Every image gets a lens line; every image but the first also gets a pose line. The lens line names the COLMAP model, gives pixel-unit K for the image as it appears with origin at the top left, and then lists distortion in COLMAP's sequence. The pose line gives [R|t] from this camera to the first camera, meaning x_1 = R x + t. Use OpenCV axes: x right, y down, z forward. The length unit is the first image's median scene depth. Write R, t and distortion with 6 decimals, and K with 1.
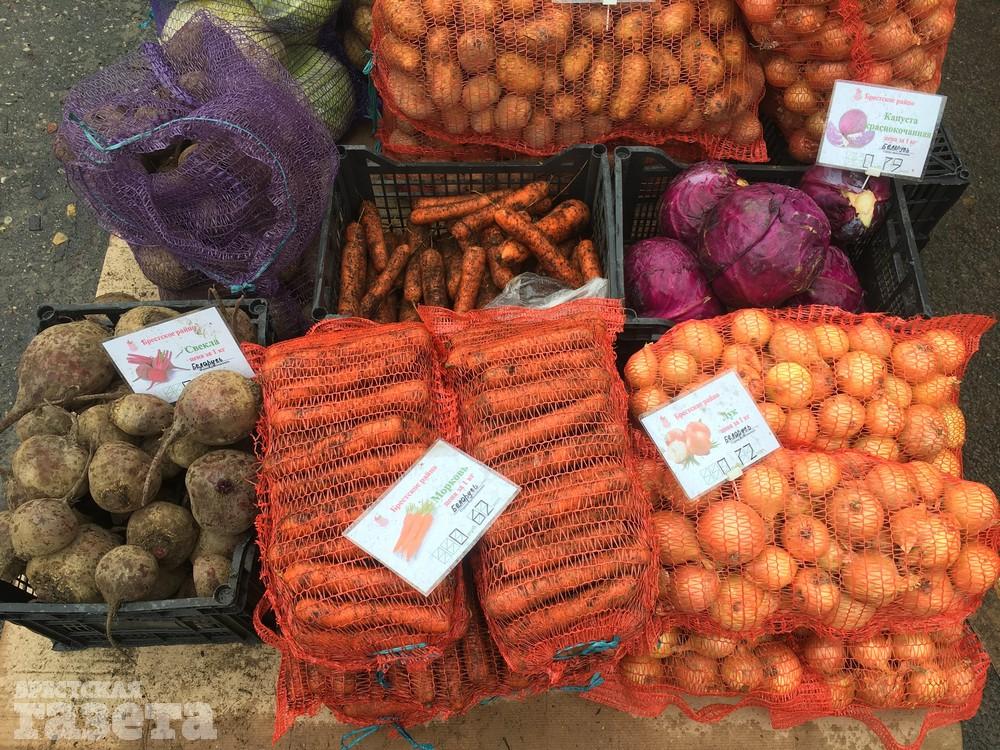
lens RADIAL K [[837.3, 0, 497.6], [0, 837.3, 378.8], [0, 0, 1]] dist [0.047773, -0.085167]
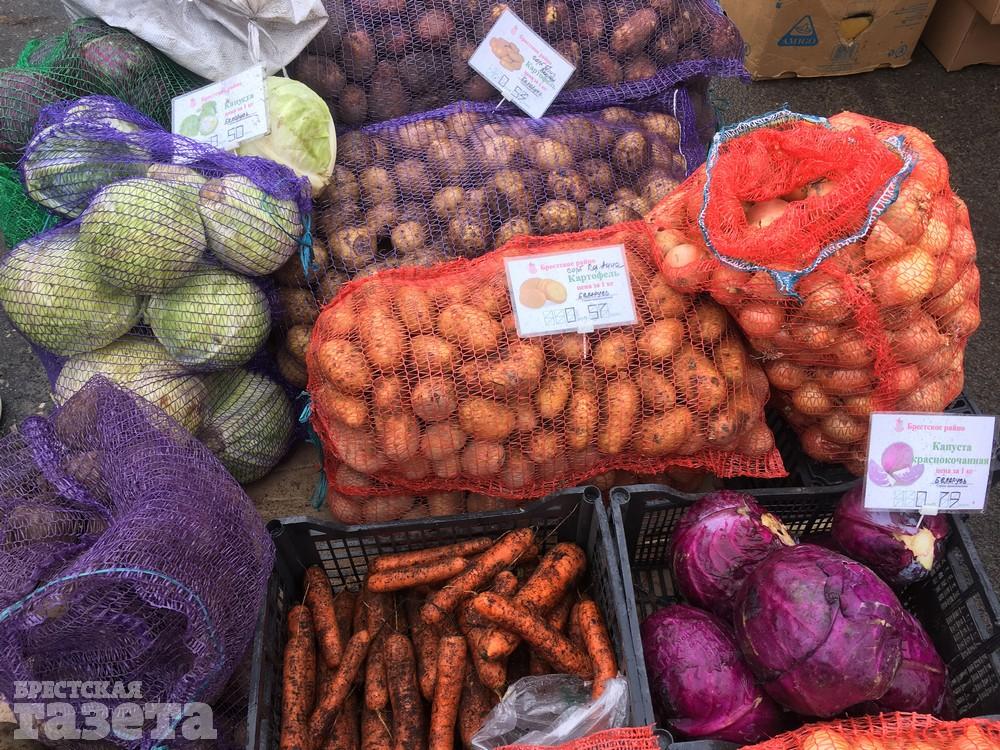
lens RADIAL K [[837.3, 0, 497.9], [0, 837.3, 370.2], [0, 0, 1]] dist [0.047773, -0.085167]
pose [[0.994687, -0.087508, 0.054230, -0.004767], [0.095866, 0.979337, -0.178067, -0.258735], [-0.037527, 0.182320, 0.982523, 0.173420]]
